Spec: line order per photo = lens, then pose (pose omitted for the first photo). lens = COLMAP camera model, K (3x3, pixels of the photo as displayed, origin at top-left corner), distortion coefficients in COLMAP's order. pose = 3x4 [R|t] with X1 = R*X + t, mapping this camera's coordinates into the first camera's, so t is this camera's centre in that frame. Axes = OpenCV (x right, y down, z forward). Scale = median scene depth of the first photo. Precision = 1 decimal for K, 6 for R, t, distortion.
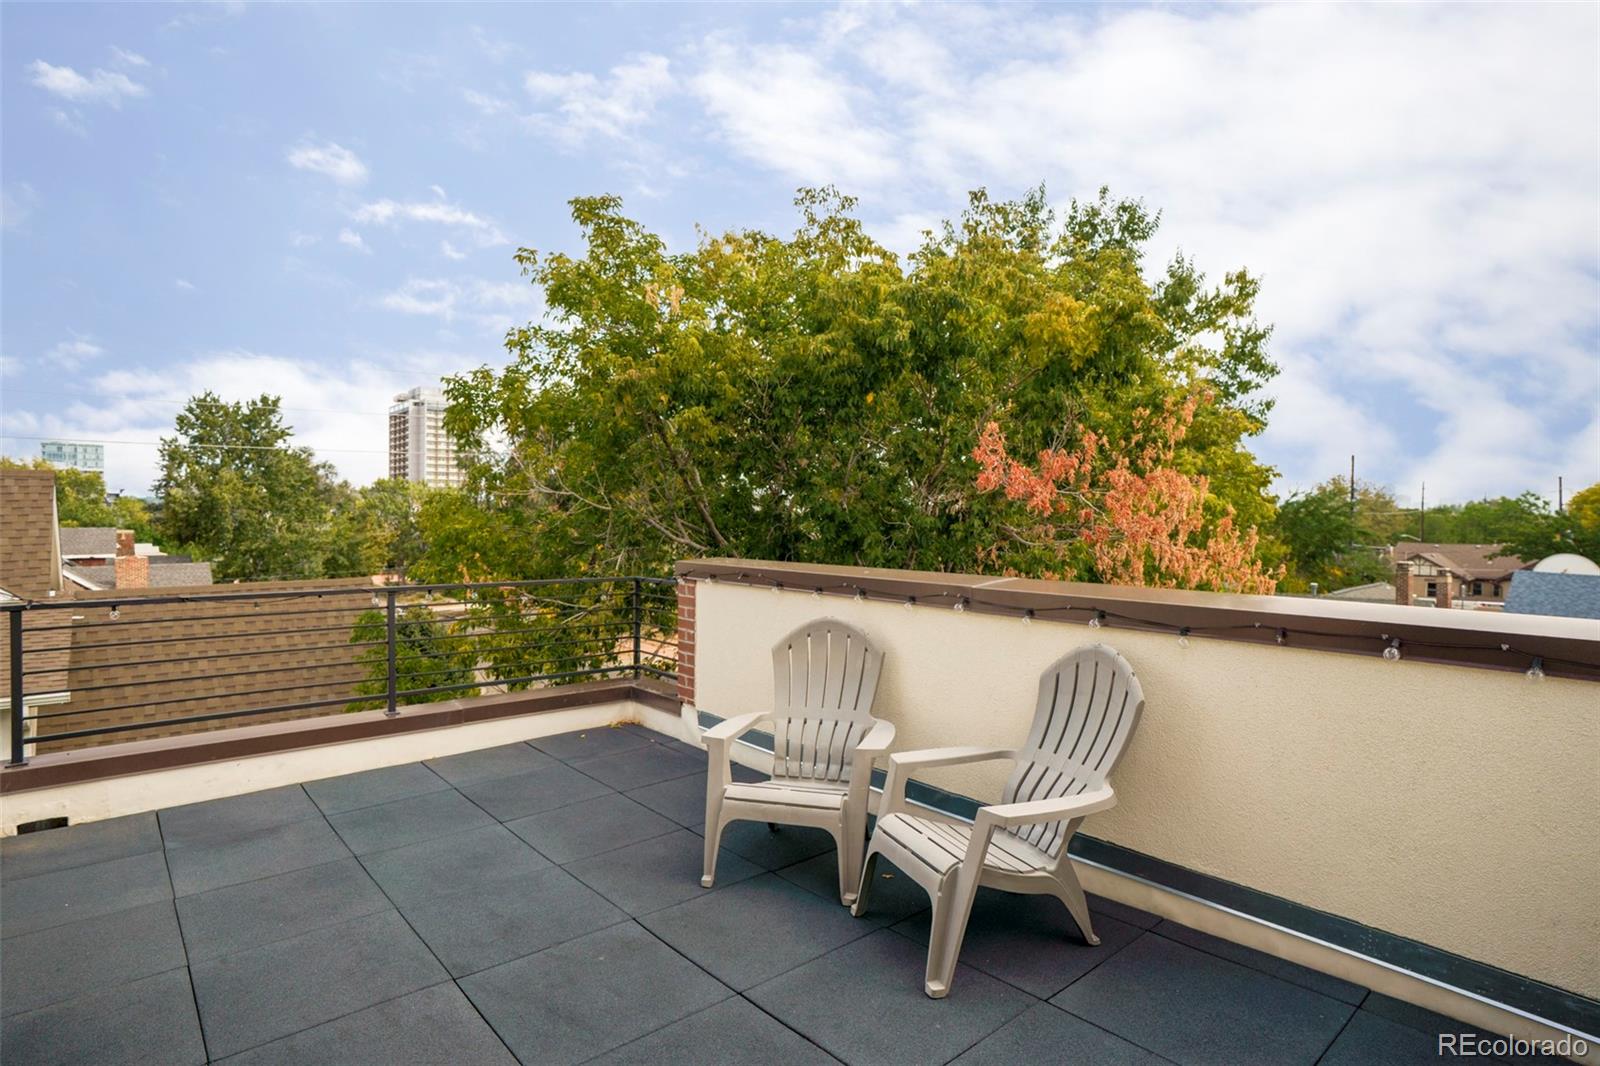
lens RADIAL K [[835.3, 0, 799.1], [0, 835.3, 539.0], [0, 0, 1]] dist [-0.038786, 0.001263]
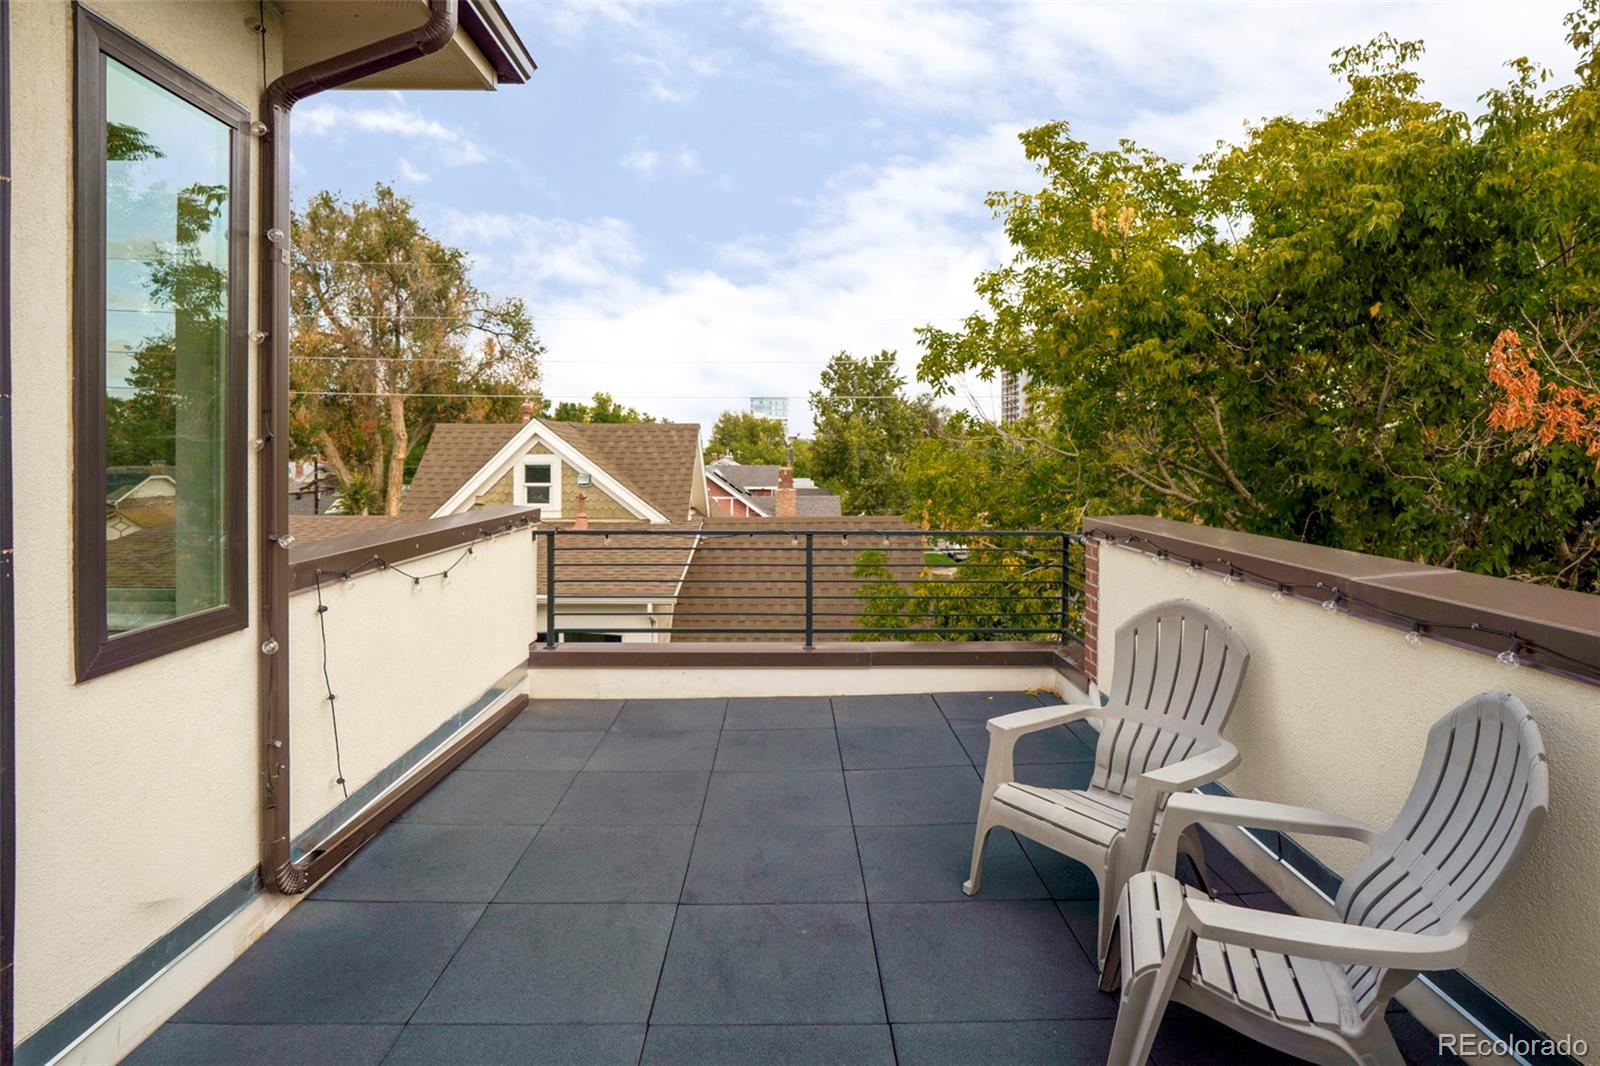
lens RADIAL K [[861.4, 0, 800.8], [0, 861.4, 457.3], [0, 0, 1]] dist [-0.064675, 0.042399]
pose [[0.773924, 0.001049, -0.633277, 0.156774], [-0.017571, 0.999649, -0.019817, -0.011669], [0.633034, 0.026464, 0.773671, 0.085976]]
